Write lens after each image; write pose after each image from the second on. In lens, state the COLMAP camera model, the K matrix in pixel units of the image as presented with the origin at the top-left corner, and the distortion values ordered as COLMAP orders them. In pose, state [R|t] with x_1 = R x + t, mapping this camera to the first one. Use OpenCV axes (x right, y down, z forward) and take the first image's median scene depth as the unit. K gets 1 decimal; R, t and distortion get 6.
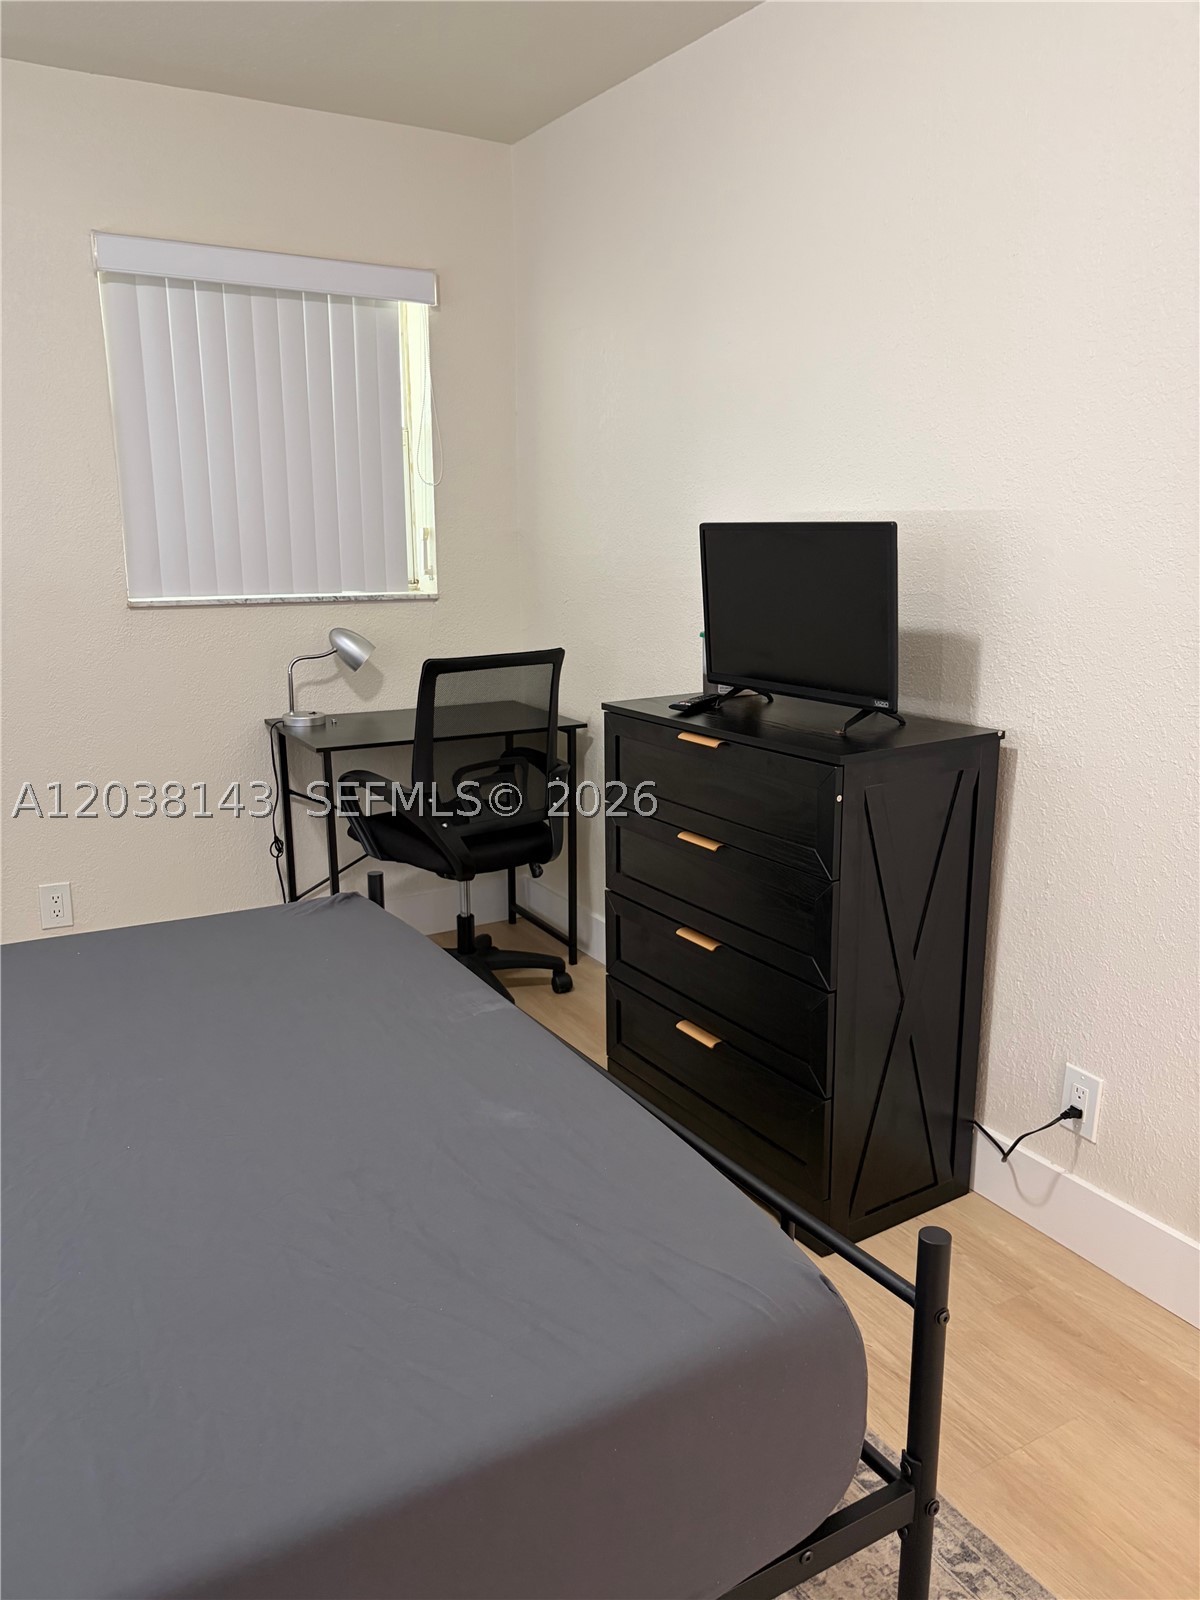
lens RADIAL K [[1219.0, 0, 596.9], [0, 1219.0, 806.0], [0, 0, 1]] dist [0.023297, -0.001975]
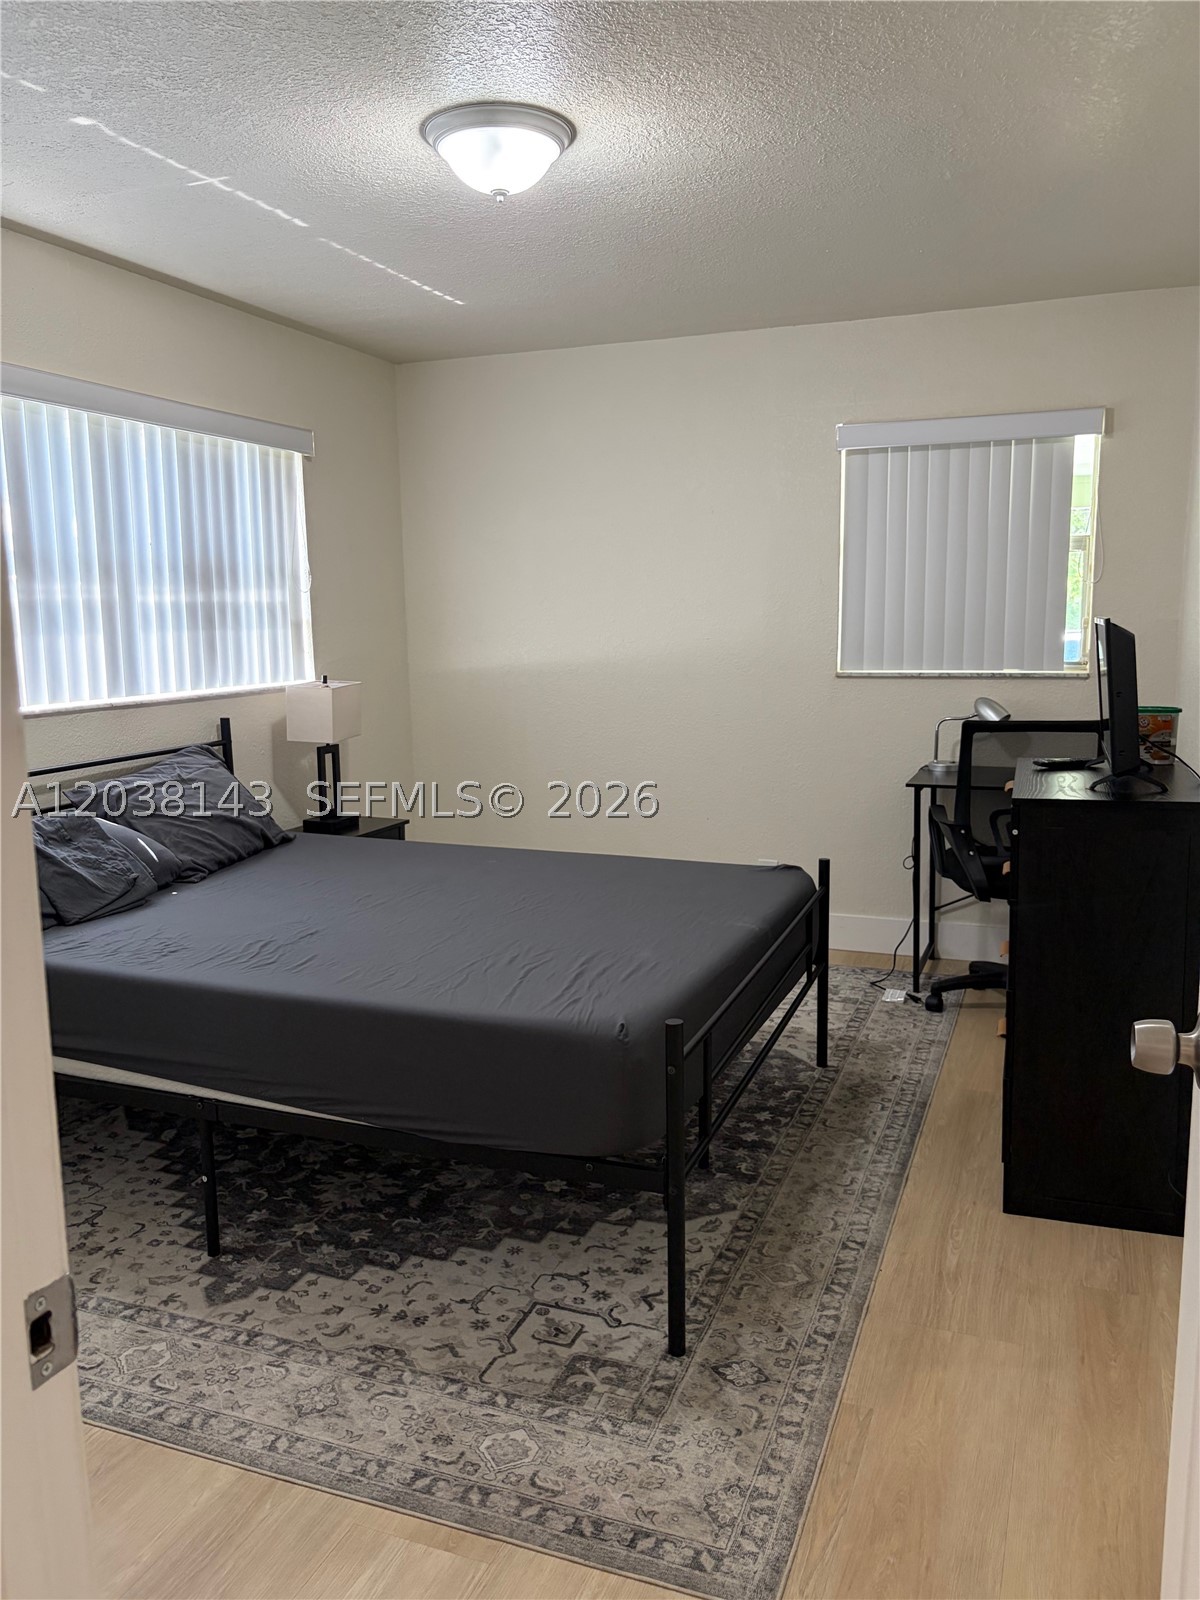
lens RADIAL K [[1219.0, 0, 604.9], [0, 1219.0, 794.6], [0, 0, 1]] dist [0.023297, -0.001975]
pose [[0.626809, 0.109702, -0.771411, 0.540346], [-0.158026, 0.987362, 0.012009, -0.000568], [0.762980, 0.114376, 0.636223, -0.092935]]
